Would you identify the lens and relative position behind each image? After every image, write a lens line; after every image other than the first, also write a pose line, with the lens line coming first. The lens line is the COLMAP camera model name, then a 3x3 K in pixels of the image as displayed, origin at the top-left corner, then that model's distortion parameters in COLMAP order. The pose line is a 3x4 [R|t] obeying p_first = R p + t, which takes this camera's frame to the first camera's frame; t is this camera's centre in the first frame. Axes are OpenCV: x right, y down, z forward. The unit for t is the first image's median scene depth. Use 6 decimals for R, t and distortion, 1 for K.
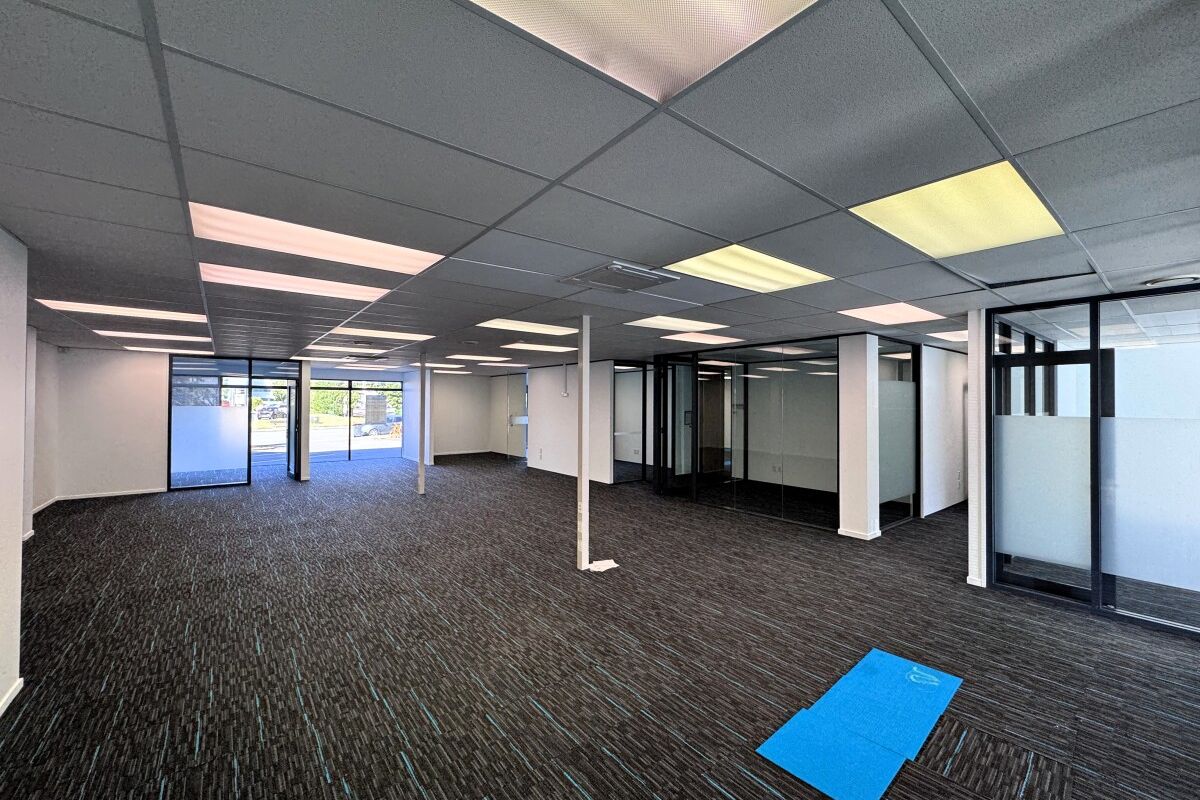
lens RADIAL K [[477.4, 0, 600.0], [0, 477.4, 400.0], [0, 0, 1]] dist [-0.019271, -0.000085]
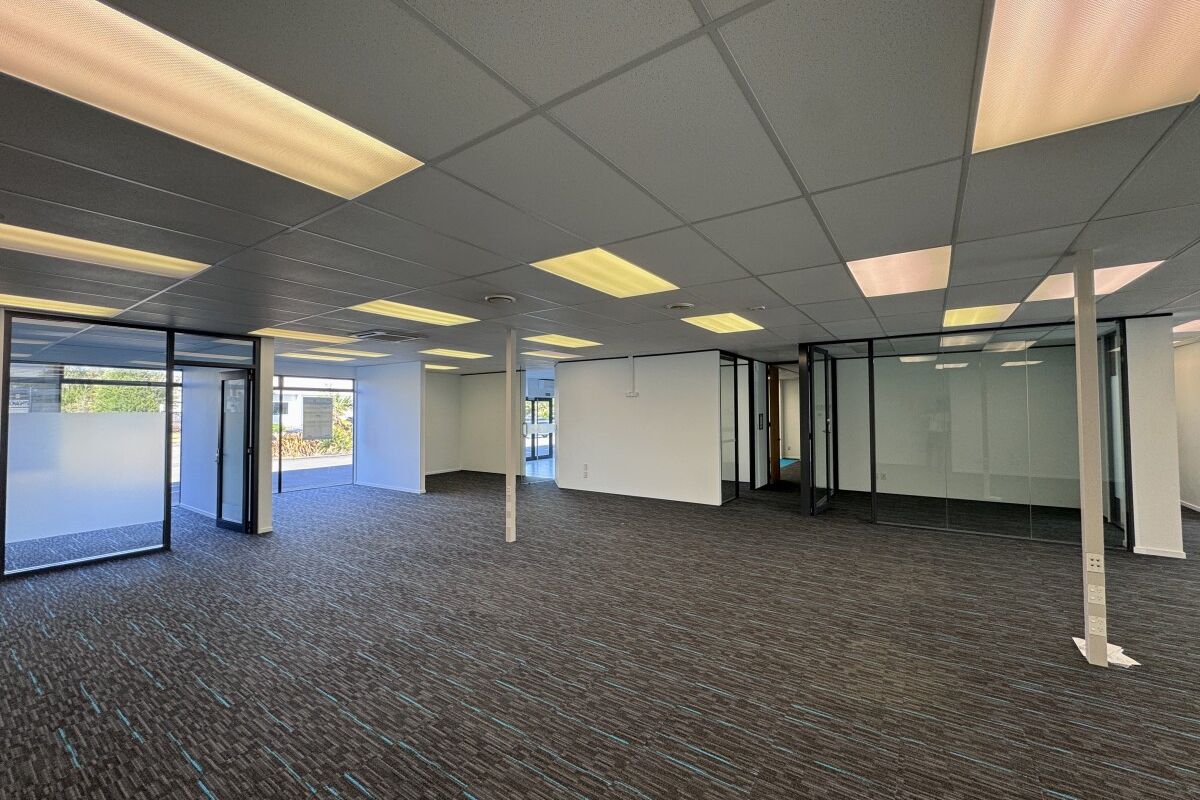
lens RADIAL K [[481.6, 0, 595.6], [0, 481.6, 415.8], [0, 0, 1]] dist [-0.004956, -0.000295]
pose [[0.957541, -0.016851, 0.287803, -0.394583], [0.008958, 0.999547, 0.028719, 0.003545], [-0.288157, -0.024921, 0.957259, 0.282595]]
